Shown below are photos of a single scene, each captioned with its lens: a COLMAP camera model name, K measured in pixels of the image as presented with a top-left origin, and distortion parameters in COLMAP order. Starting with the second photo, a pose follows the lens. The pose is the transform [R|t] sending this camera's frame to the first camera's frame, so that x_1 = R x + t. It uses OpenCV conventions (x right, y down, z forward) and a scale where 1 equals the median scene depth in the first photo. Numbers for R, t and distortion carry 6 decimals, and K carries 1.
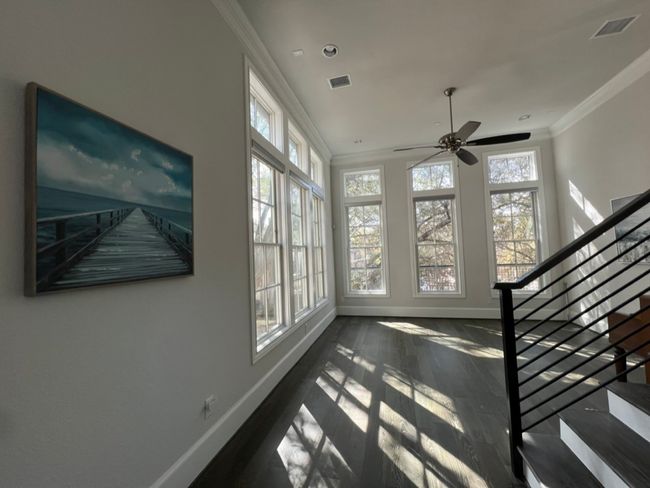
lens RADIAL K [[263.9, 0, 327.5], [0, 263.9, 240.8], [0, 0, 1]] dist [0.003723, -0.000842]
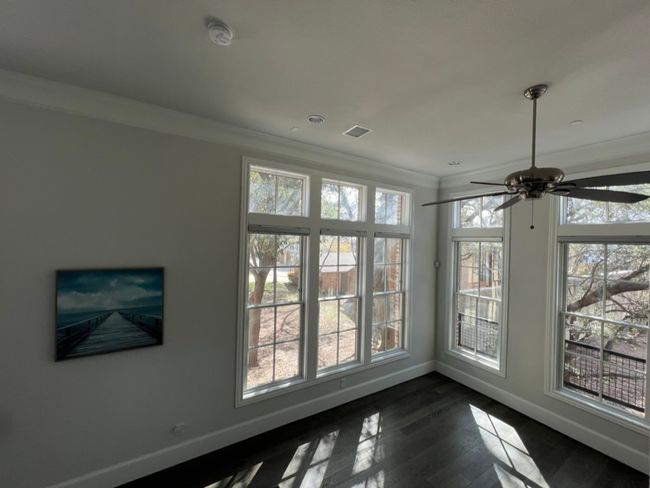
lens RADIAL K [[263.9, 0, 324.5], [0, 263.9, 241.2], [0, 0, 1]] dist [0.003723, -0.000842]
pose [[0.706563, 0.056964, -0.705353, 1.227117], [-0.018997, 0.997922, 0.061563, -0.591895], [0.707395, -0.030099, 0.706177, 0.593495]]
